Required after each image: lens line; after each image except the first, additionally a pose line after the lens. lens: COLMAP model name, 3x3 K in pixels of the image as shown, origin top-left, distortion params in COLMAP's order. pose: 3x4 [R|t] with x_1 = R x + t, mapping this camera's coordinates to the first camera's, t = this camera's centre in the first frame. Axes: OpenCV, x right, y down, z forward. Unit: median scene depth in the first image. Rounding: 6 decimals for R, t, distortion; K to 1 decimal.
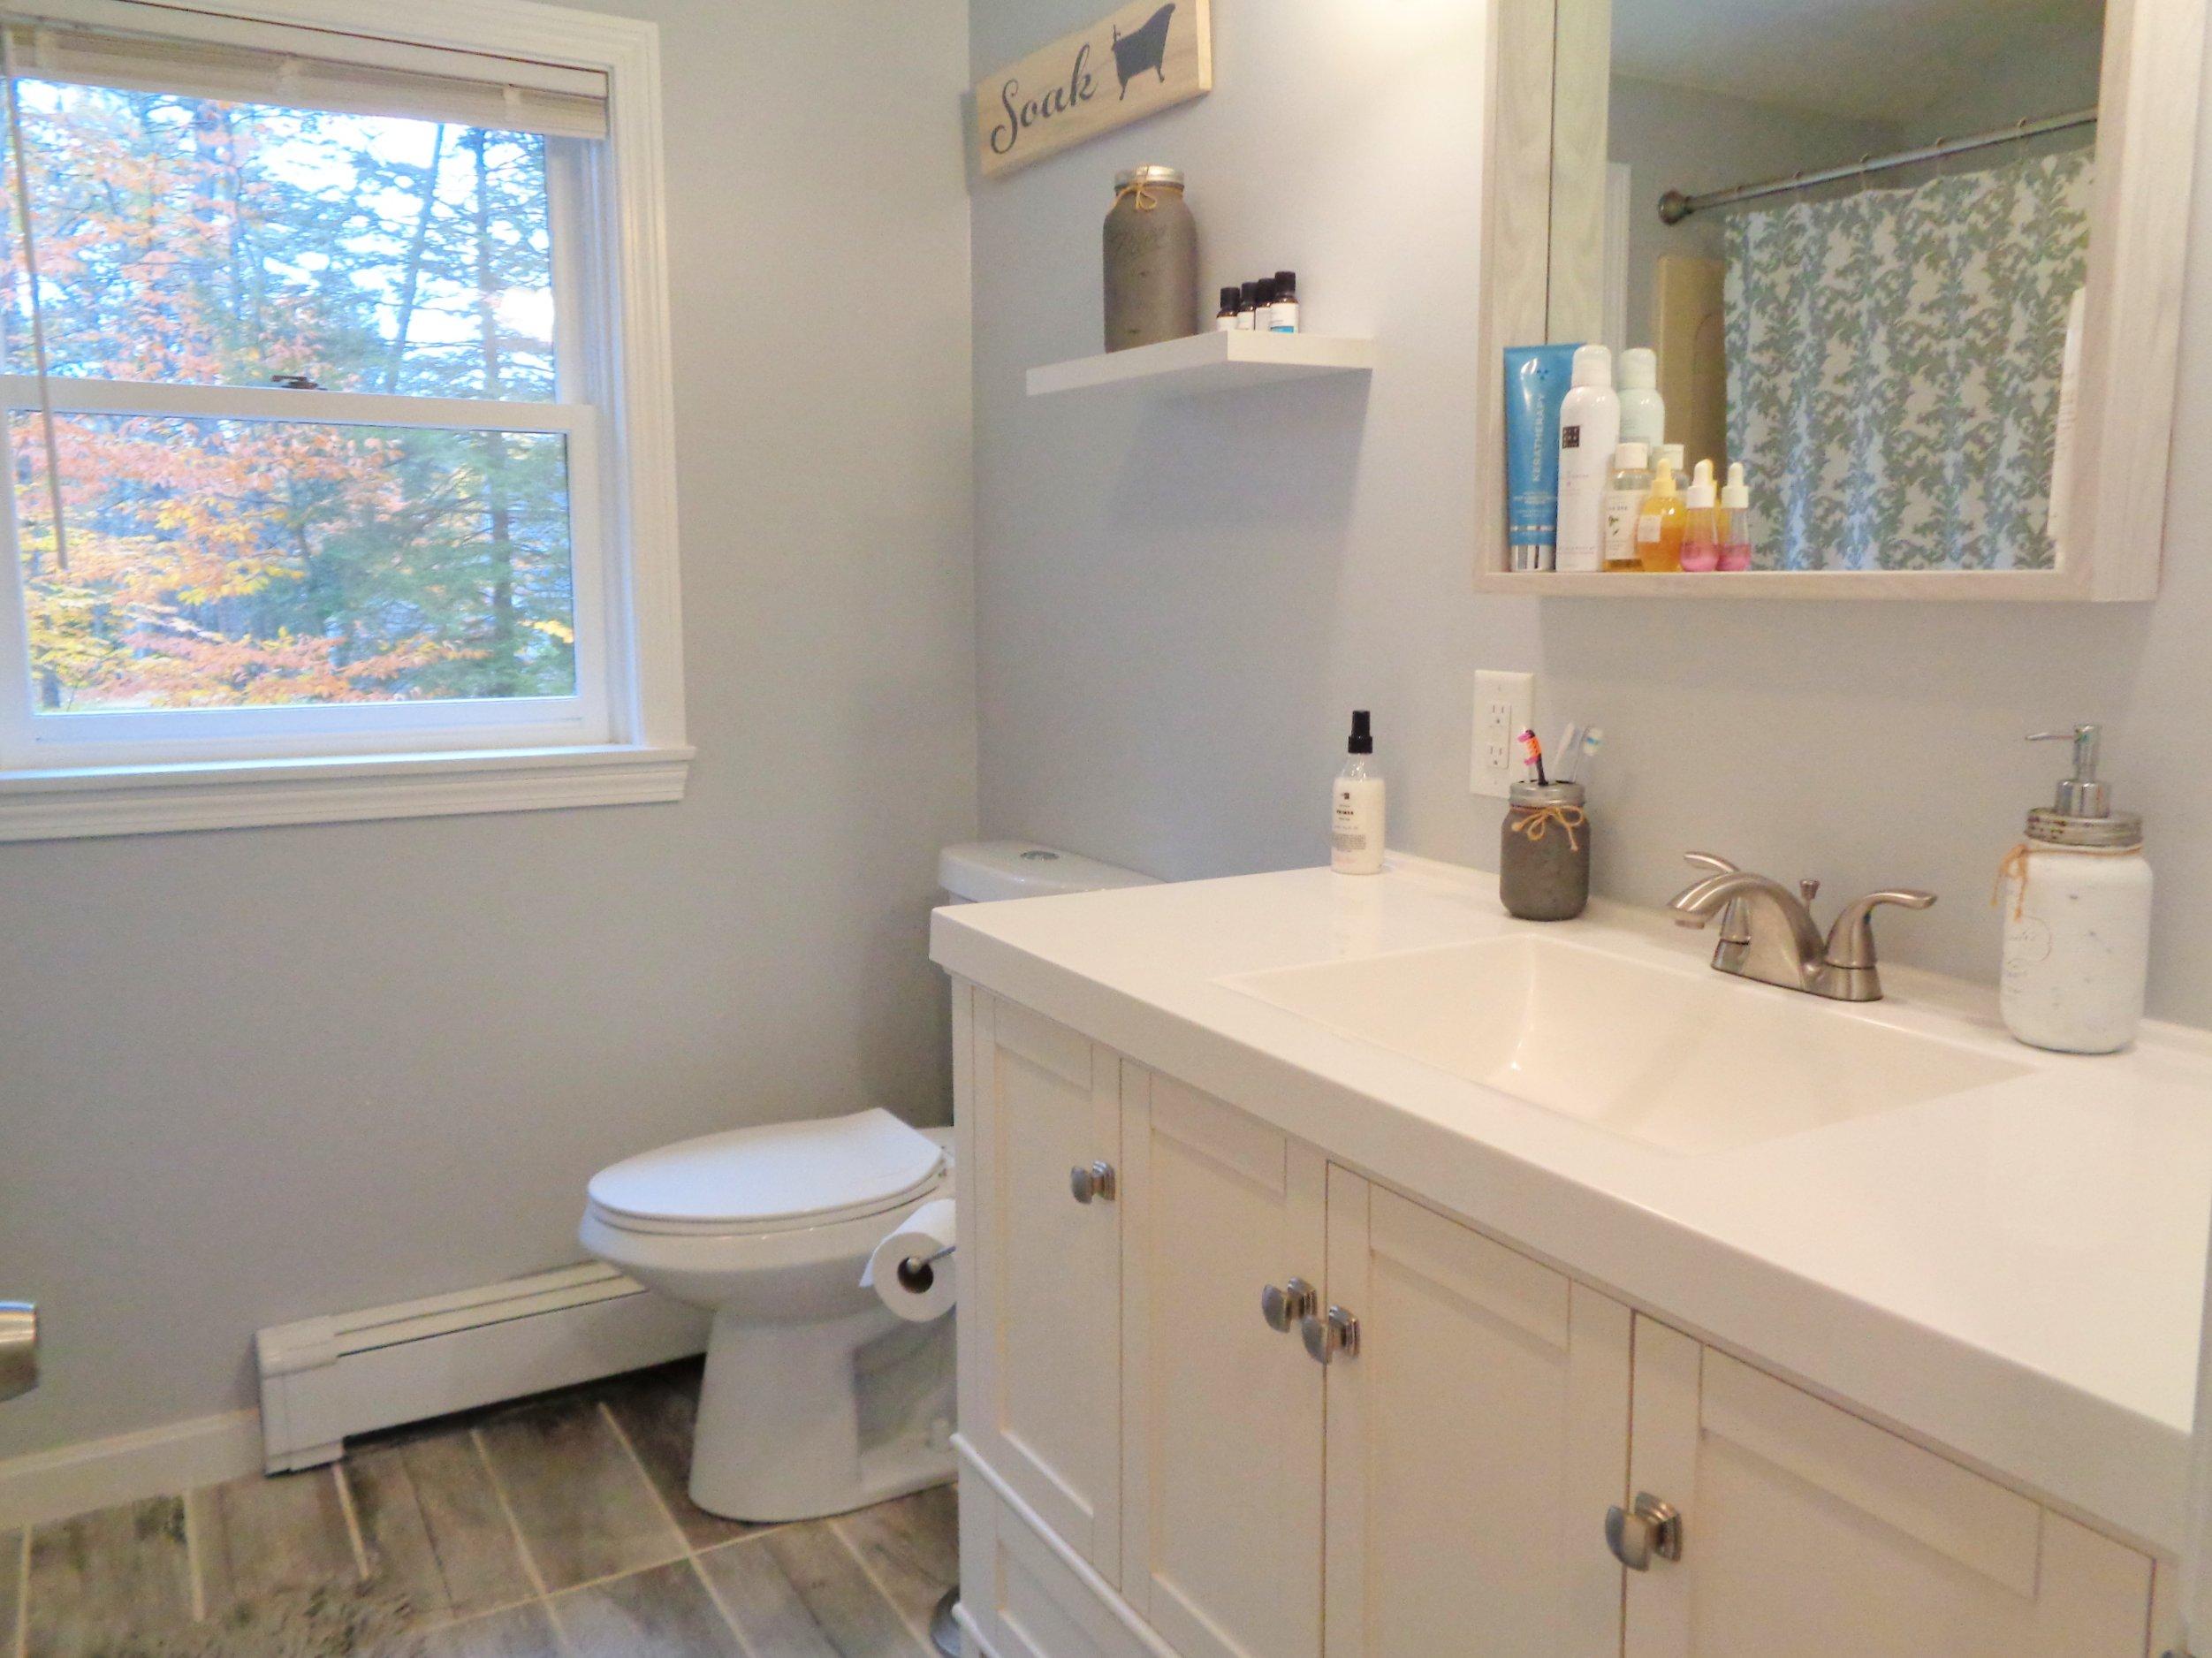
lens RADIAL K [[1658.1, 0, 1110.1], [0, 1658.1, 818.5], [0, 0, 1]] dist [0.000684, 0.006874]
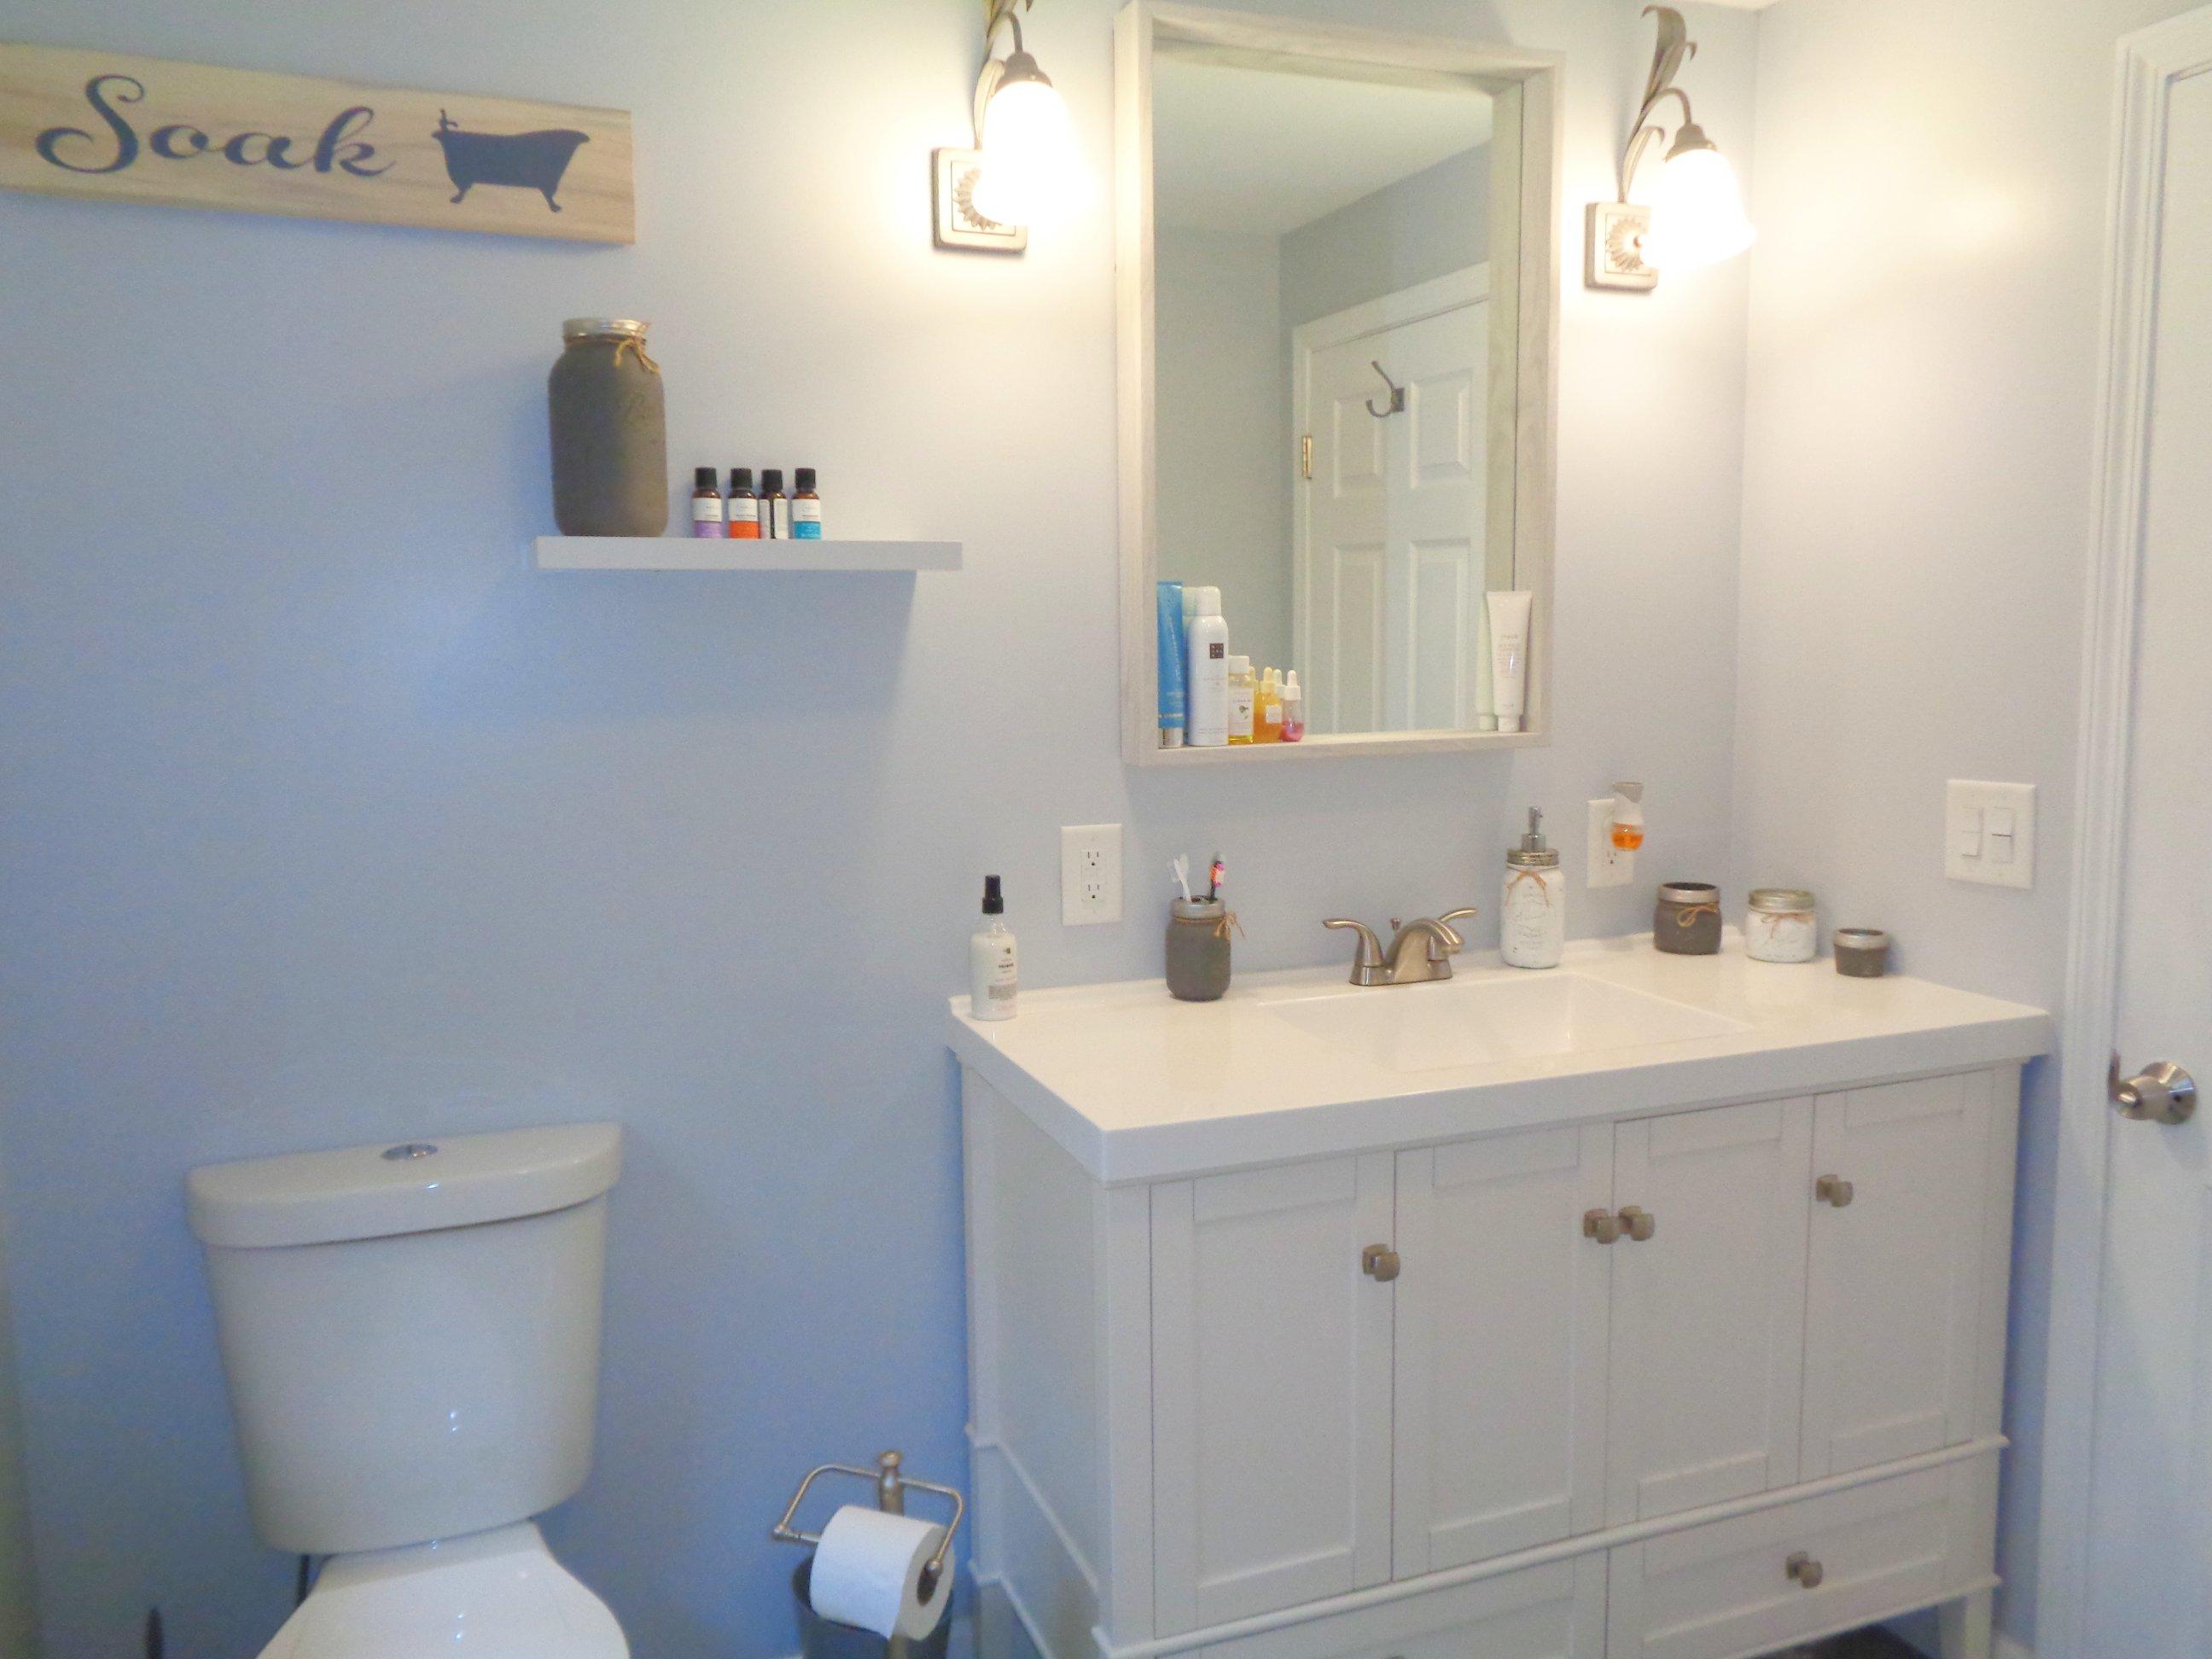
lens RADIAL K [[1658.1, 0, 1107.9], [0, 1658.1, 831.3], [0, 0, 1]] dist [0.000684, 0.006874]
pose [[0.172790, -0.123092, 0.977237, -0.938132], [0.160926, 0.982356, 0.095283, -0.190275], [-0.971723, 0.140799, 0.189550, 0.703184]]
